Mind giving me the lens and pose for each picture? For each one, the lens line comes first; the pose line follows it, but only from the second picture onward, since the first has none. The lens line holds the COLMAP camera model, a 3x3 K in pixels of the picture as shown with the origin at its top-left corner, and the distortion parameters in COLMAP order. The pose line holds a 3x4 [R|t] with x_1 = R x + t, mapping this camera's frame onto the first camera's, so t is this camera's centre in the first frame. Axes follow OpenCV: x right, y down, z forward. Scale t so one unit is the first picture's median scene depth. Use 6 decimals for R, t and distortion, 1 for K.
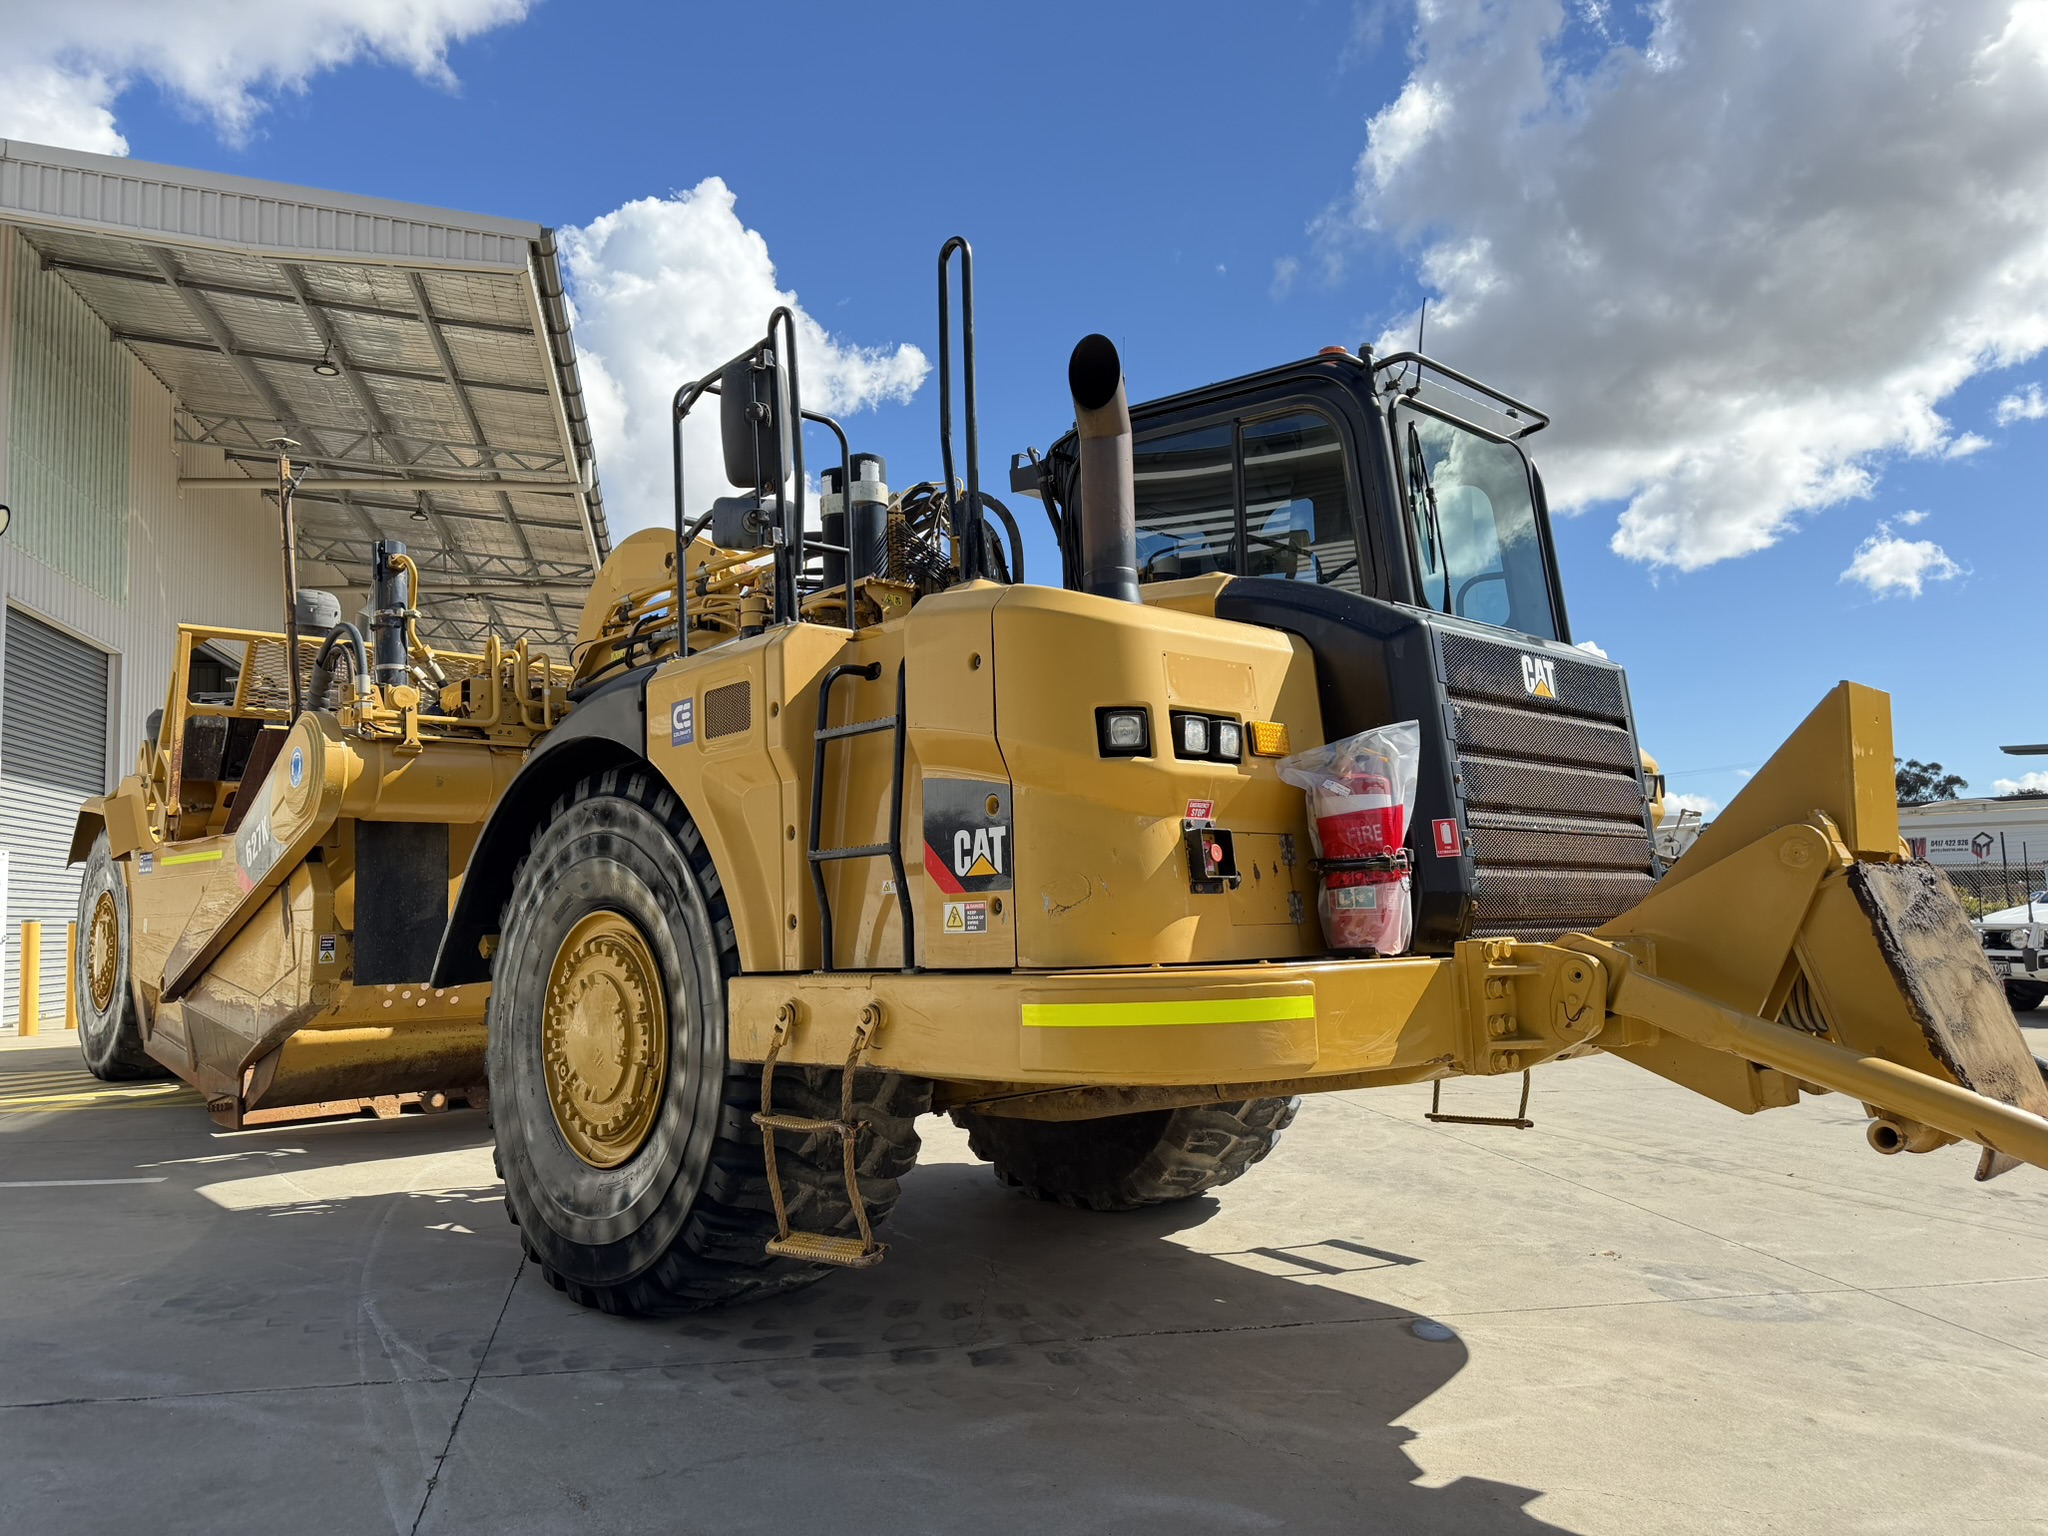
lens RADIAL K [[1447.1, 0, 1024.0], [0, 1447.1, 768.0], [0, 0, 1]] dist [0.086434, -0.093155]
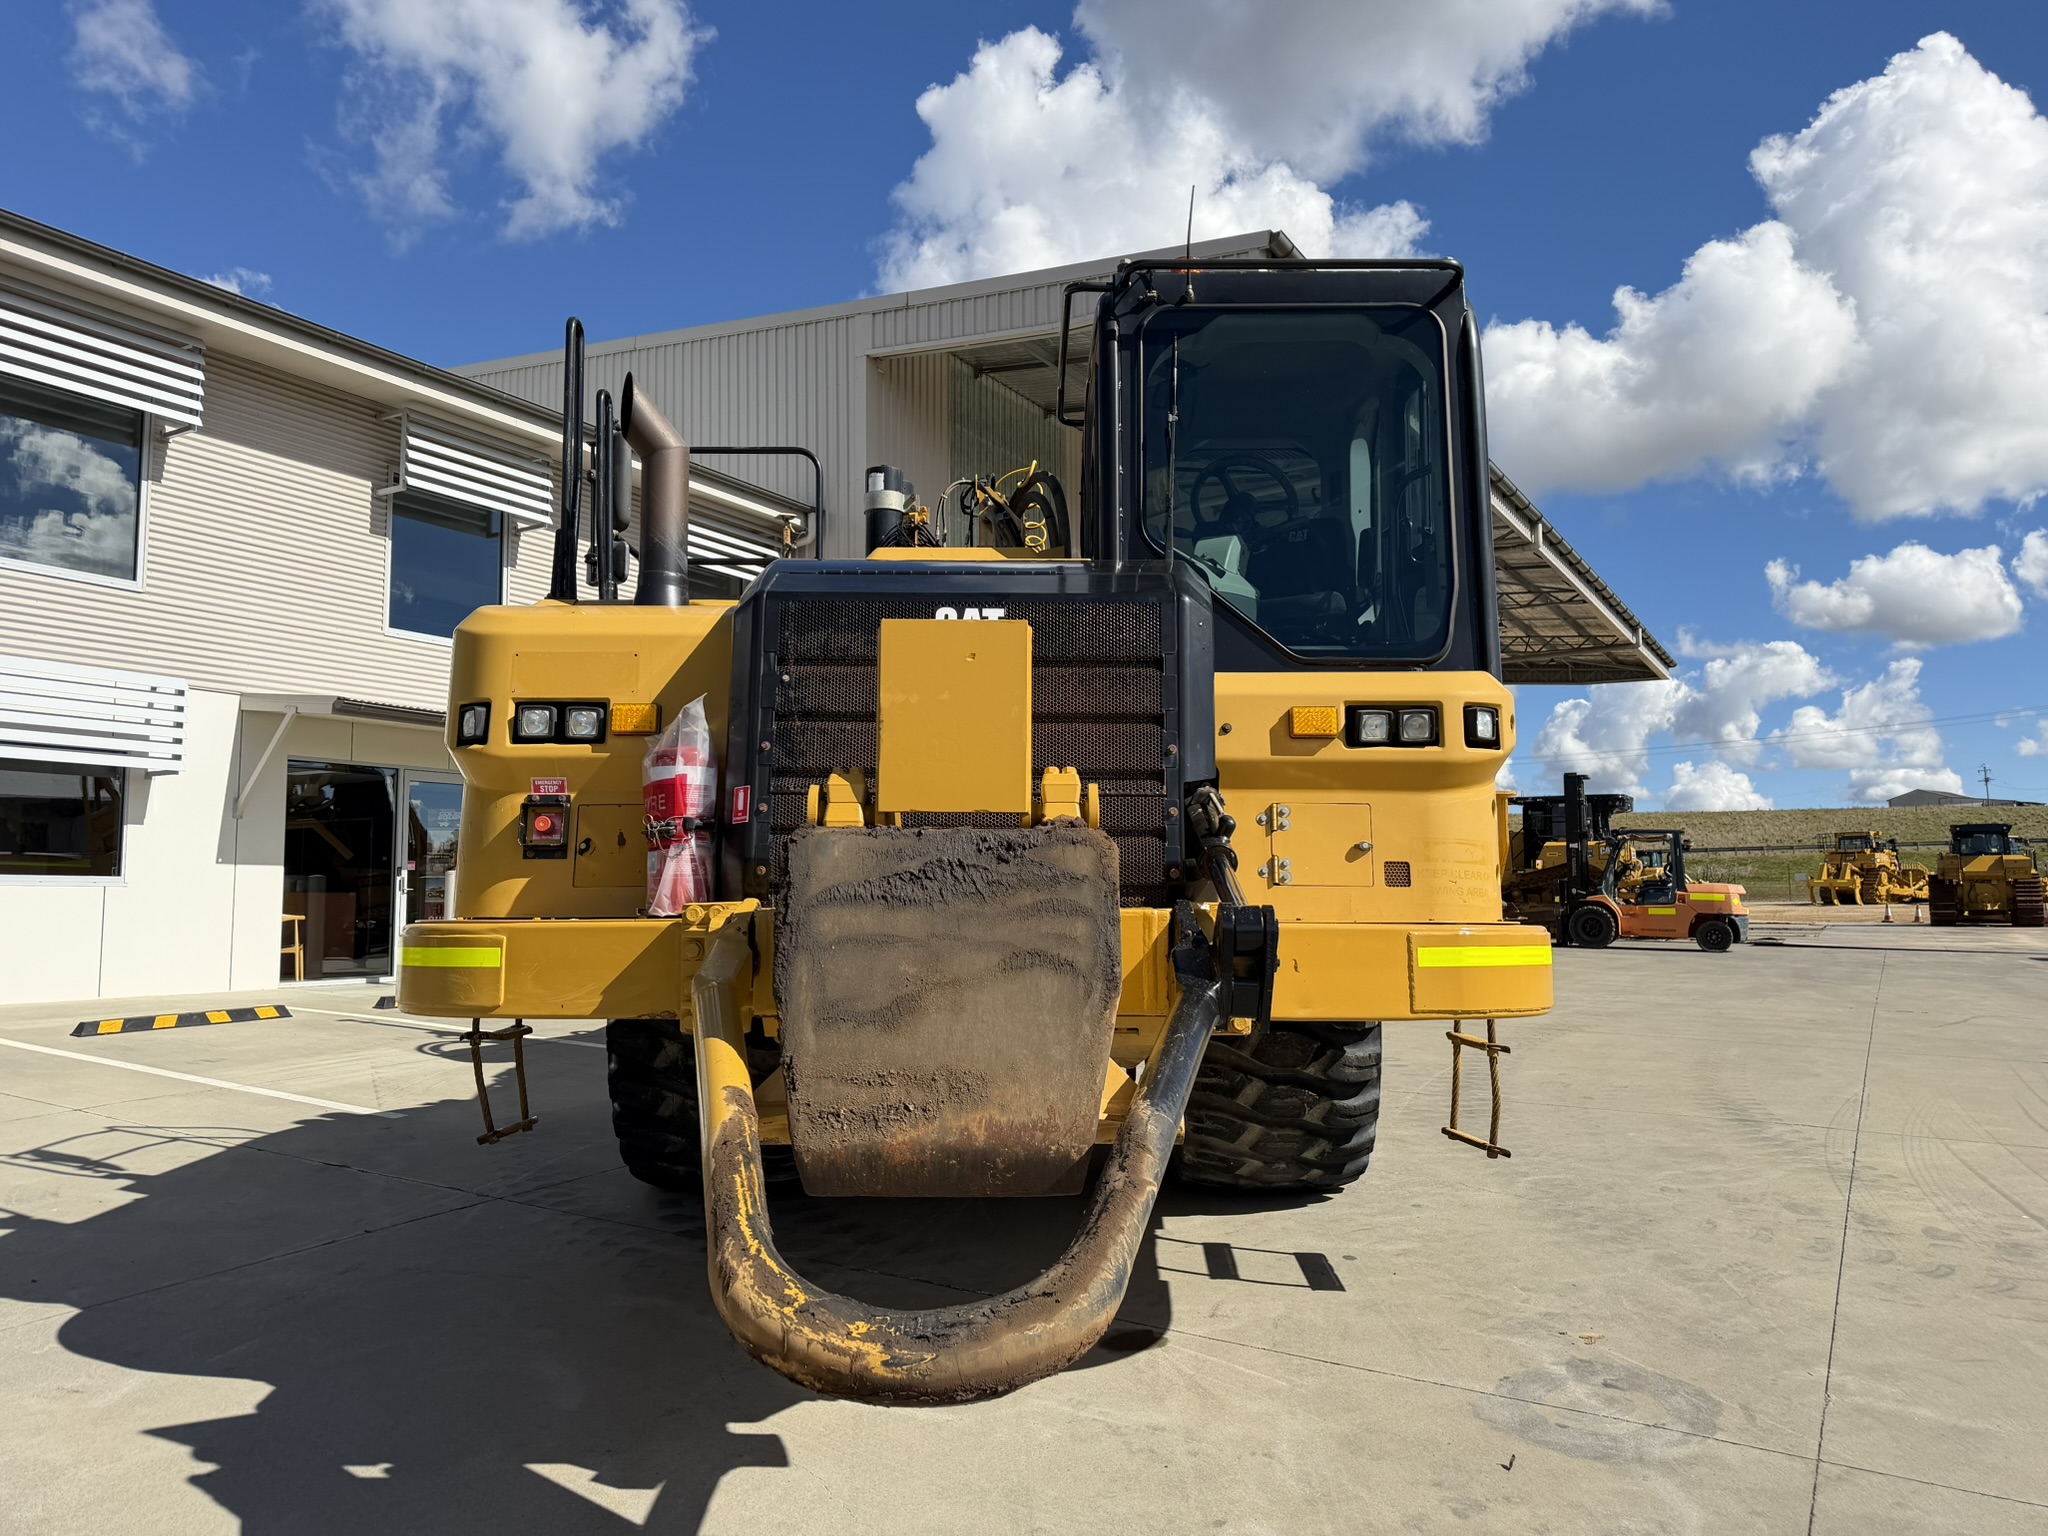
lens RADIAL K [[1436.6, 0, 1027.1], [0, 1436.6, 734.8], [0, 0, 1]] dist [0.003143, -0.003321]
pose [[0.727427, -0.043669, -0.684794, 0.882405], [0.044808, 0.998866, -0.016100, 0.017837], [0.684721, -0.018973, 0.728559, 0.319079]]
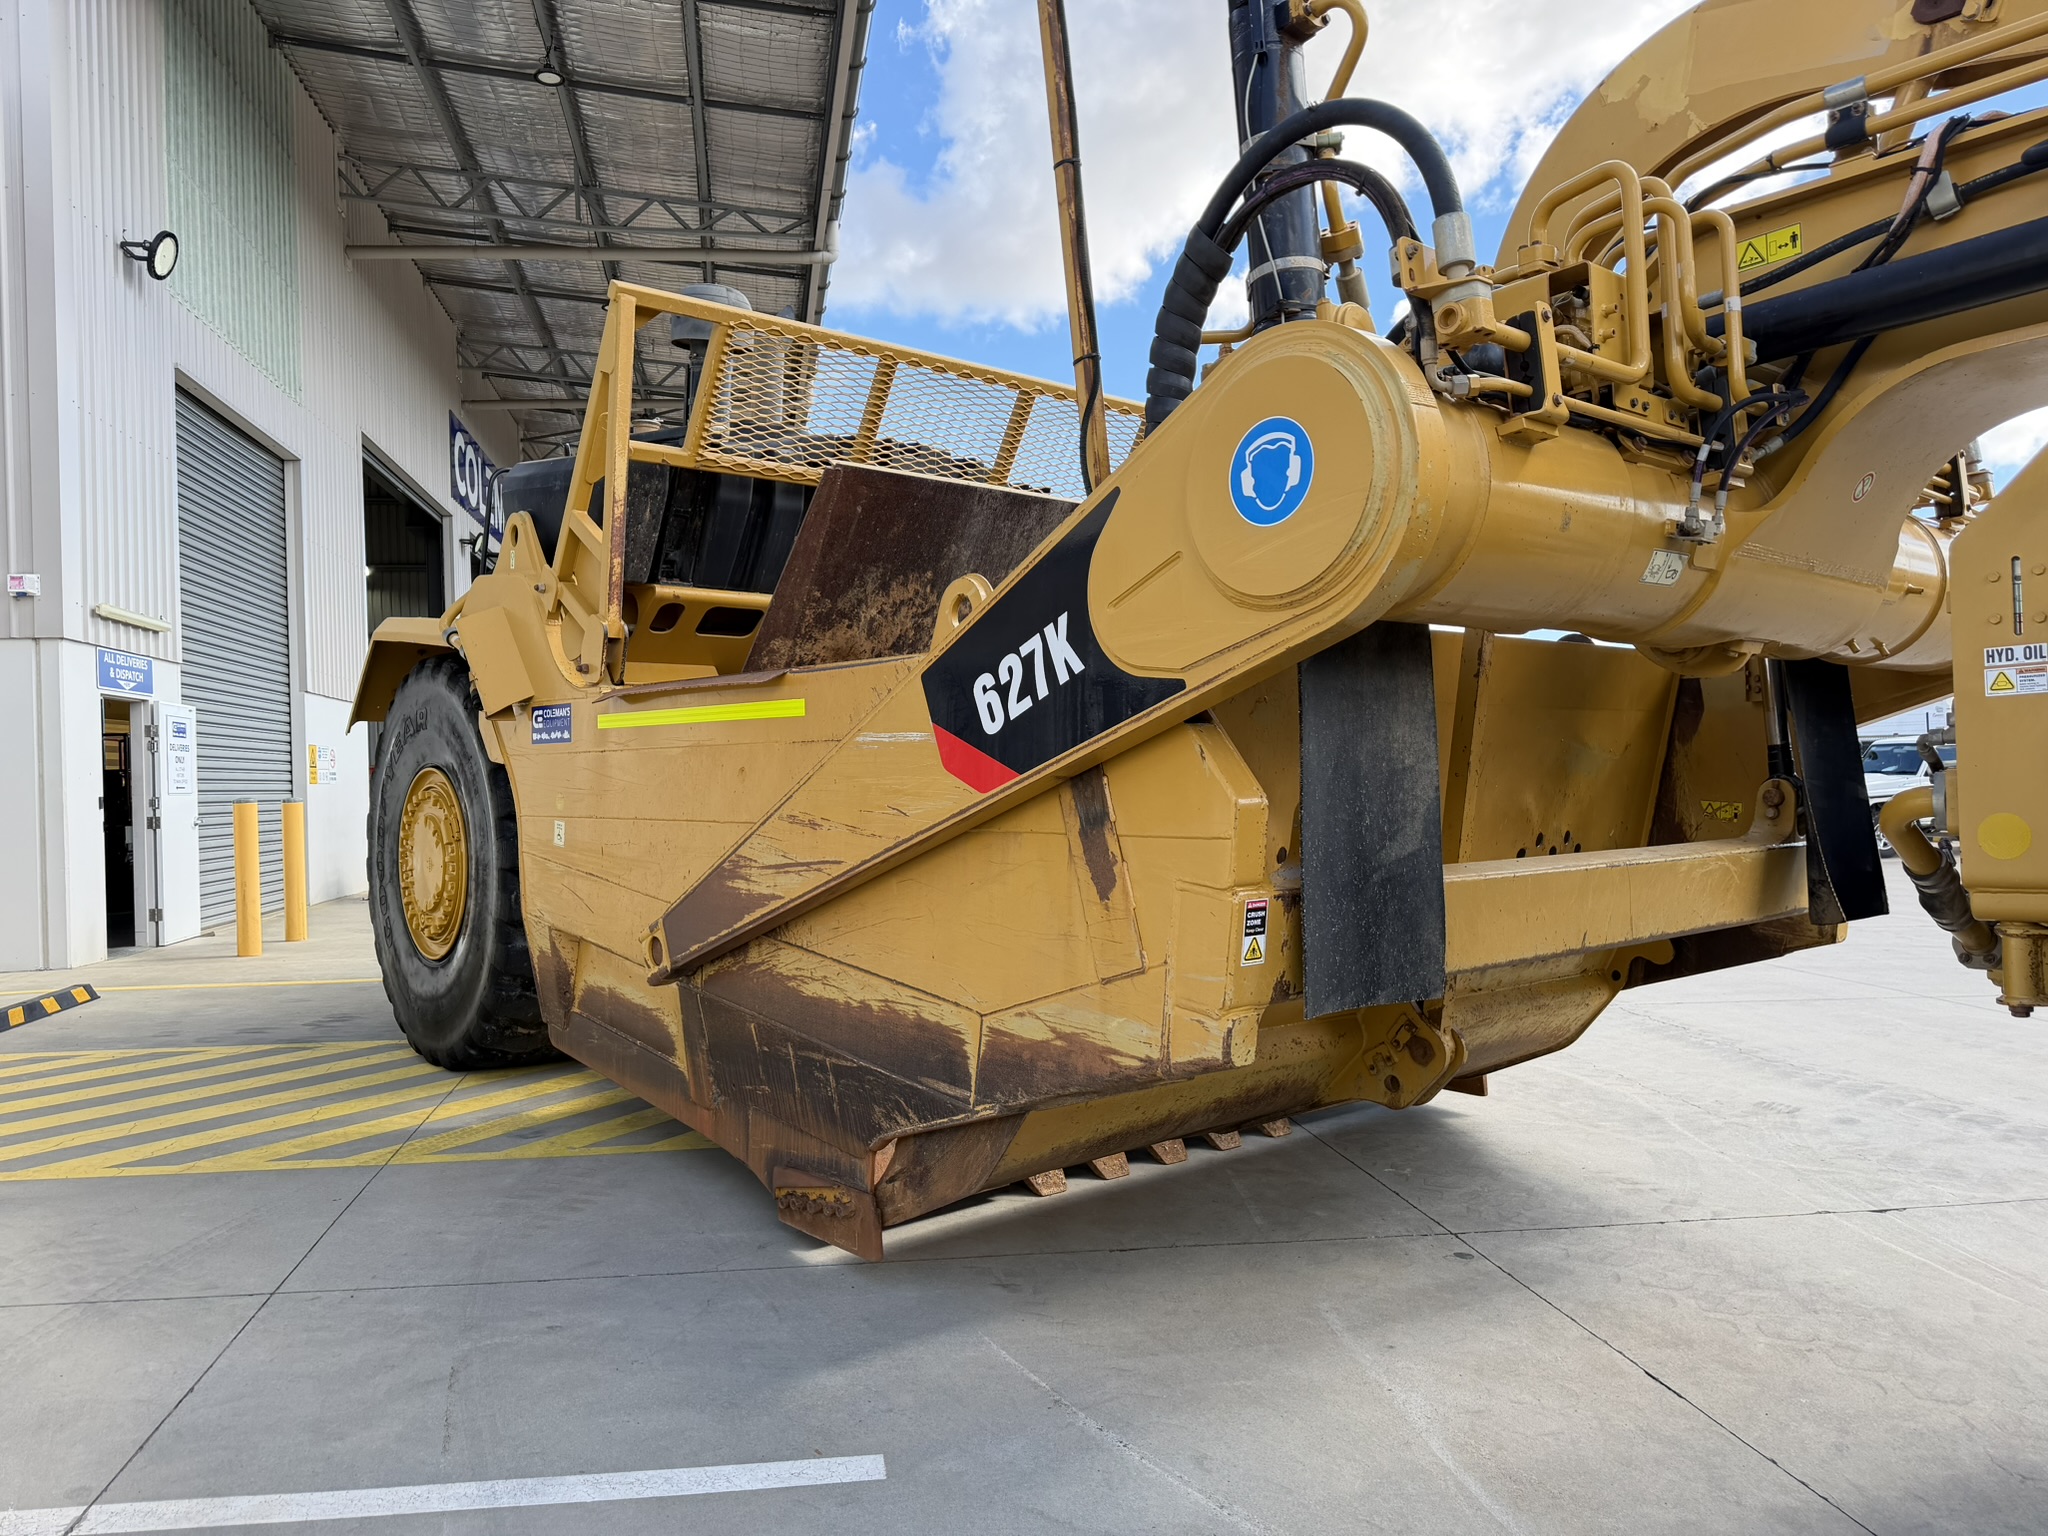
lens RADIAL K [[1447.1, 0, 1024.0], [0, 1447.1, 768.0], [0, 0, 1]] dist [0.086434, -0.093155]
pose [[0.998960, 0.000444, -0.045597, -0.792746], [0.003864, 0.995532, 0.094351, 0.058463], [0.045435, -0.094429, 0.994494, 0.907039]]
